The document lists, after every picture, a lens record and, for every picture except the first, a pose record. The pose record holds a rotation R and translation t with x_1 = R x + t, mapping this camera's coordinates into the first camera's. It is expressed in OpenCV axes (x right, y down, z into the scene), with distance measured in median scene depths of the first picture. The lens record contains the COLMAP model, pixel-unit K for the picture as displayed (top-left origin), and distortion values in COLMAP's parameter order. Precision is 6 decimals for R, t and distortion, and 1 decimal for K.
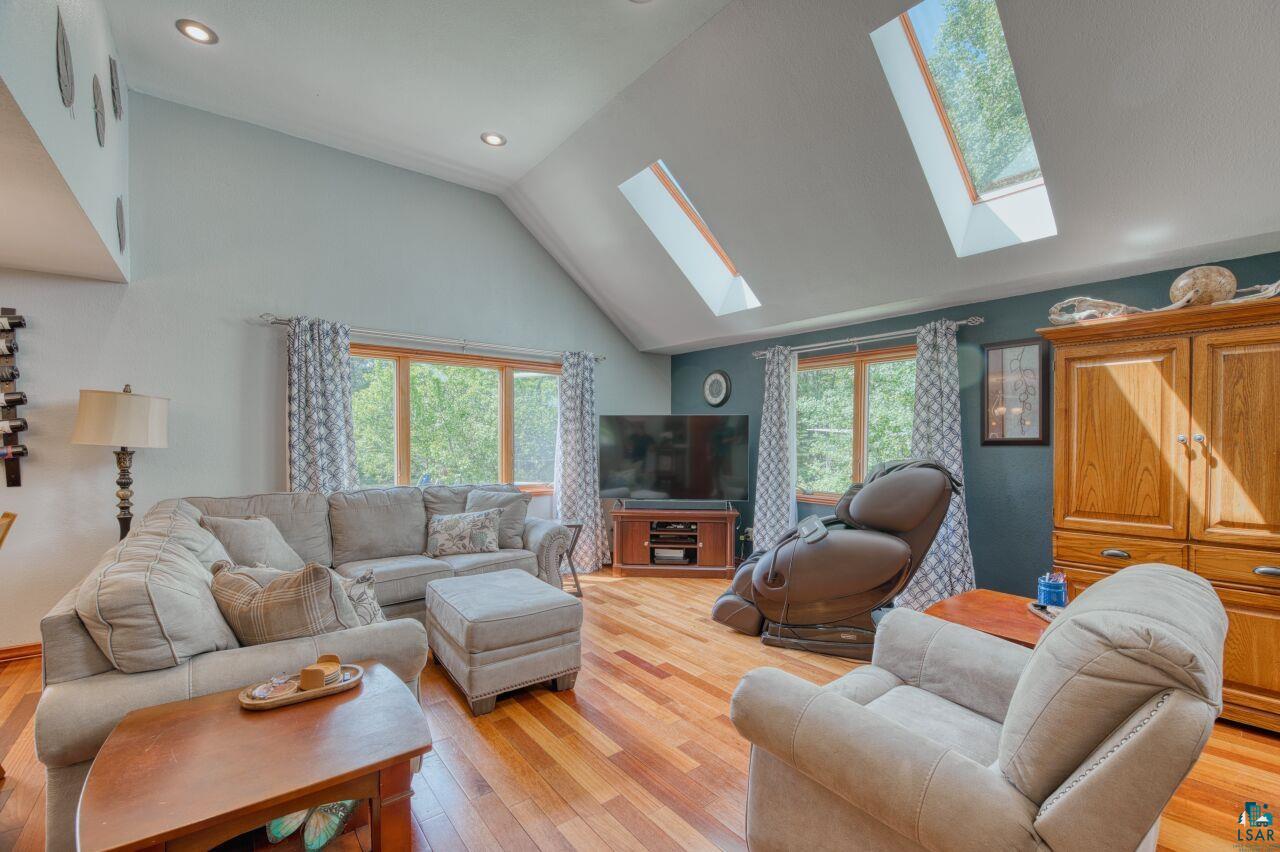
lens RADIAL K [[509.3, 0, 652.9], [0, 509.3, 452.3], [0, 0, 1]] dist [-0.024797, -0.000385]
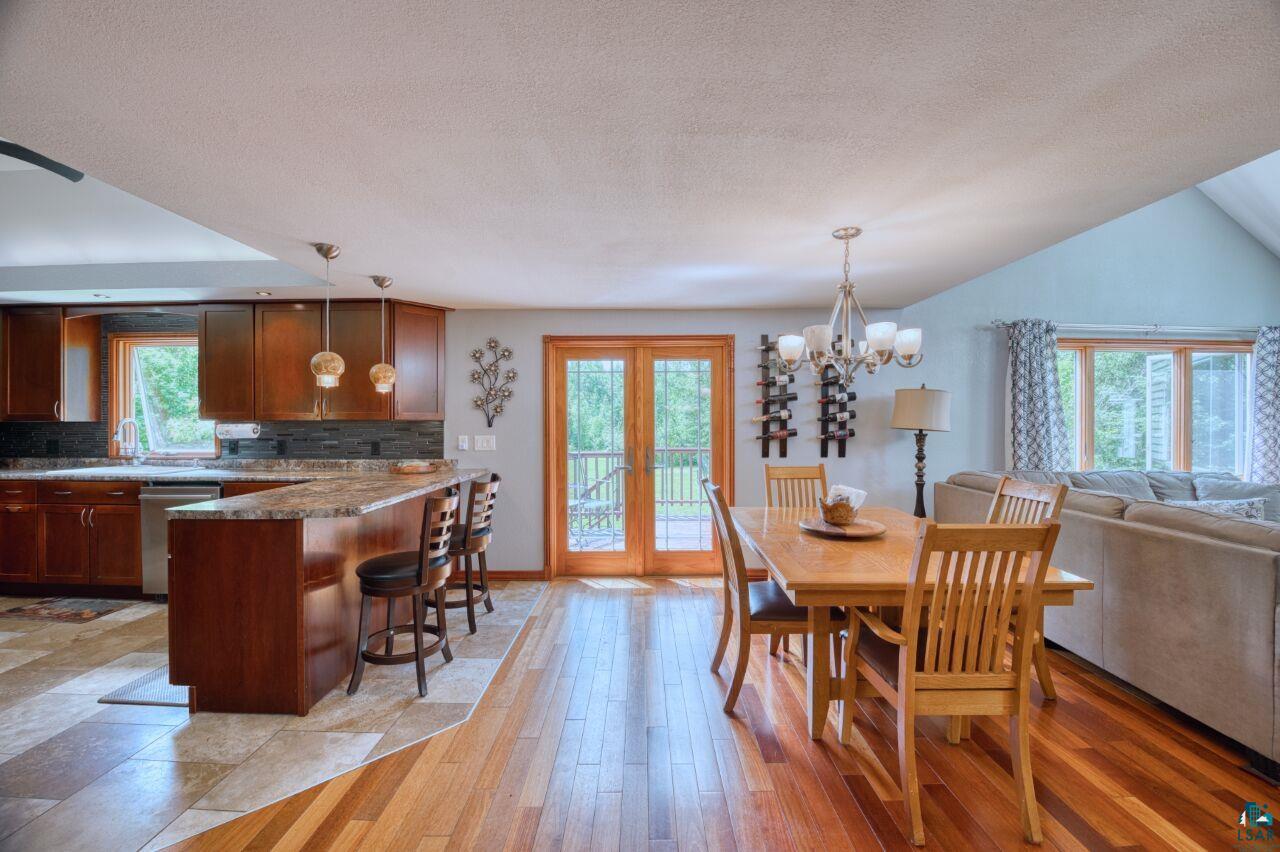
lens RADIAL K [[509.3, 0, 664.1], [0, 509.3, 418.6], [0, 0, 1]] dist [-0.024797, -0.000385]
pose [[0.781465, -0.004206, -0.623935, -0.624501], [-0.018580, 0.999377, -0.030008, 0.009402], [0.623673, 0.035043, 0.780900, -0.418113]]
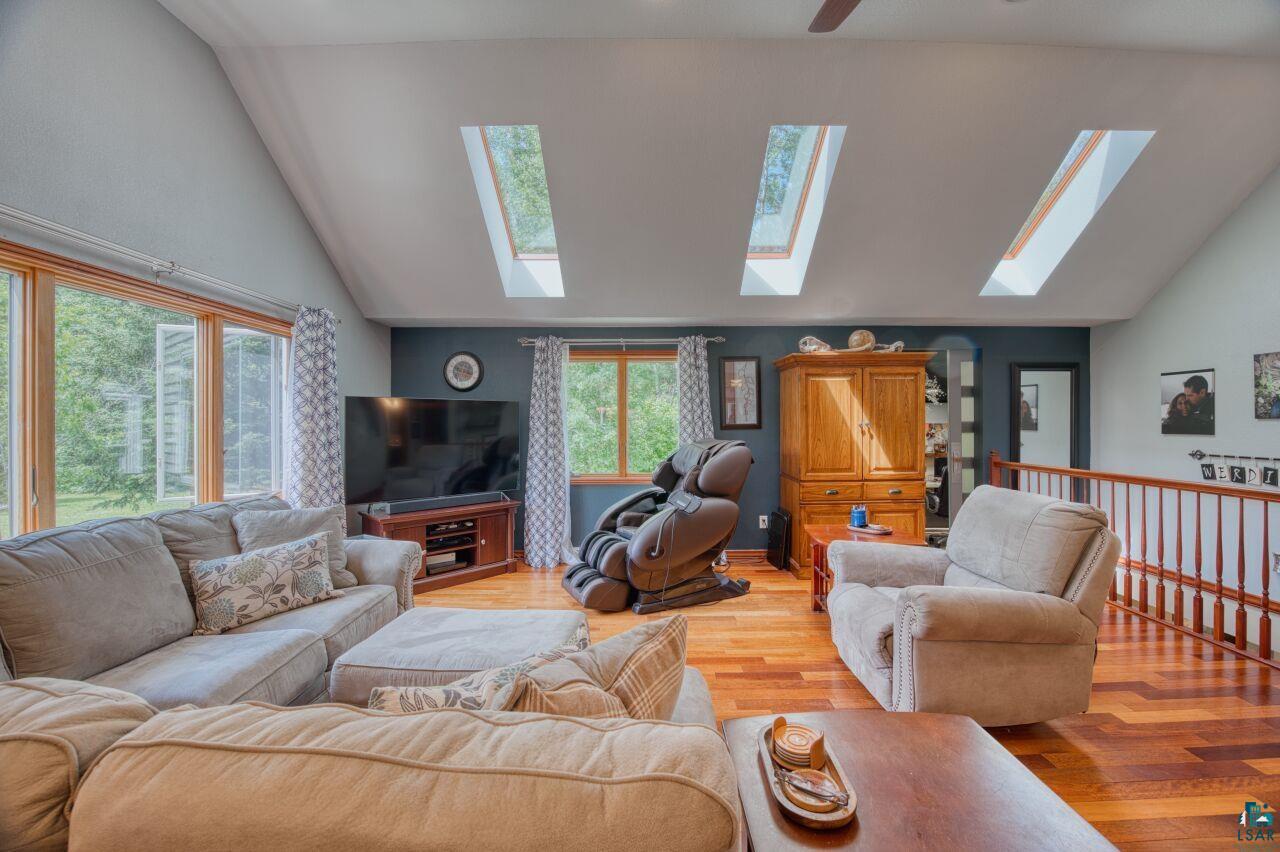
lens RADIAL K [[509.3, 0, 630.8], [0, 509.3, 427.4], [0, 0, 1]] dist [-0.024797, -0.000385]
pose [[0.654471, -0.008838, 0.756035, -0.557872], [0.025452, 0.999622, -0.010348, -0.010738], [-0.755658, 0.026015, 0.654449, 0.266296]]
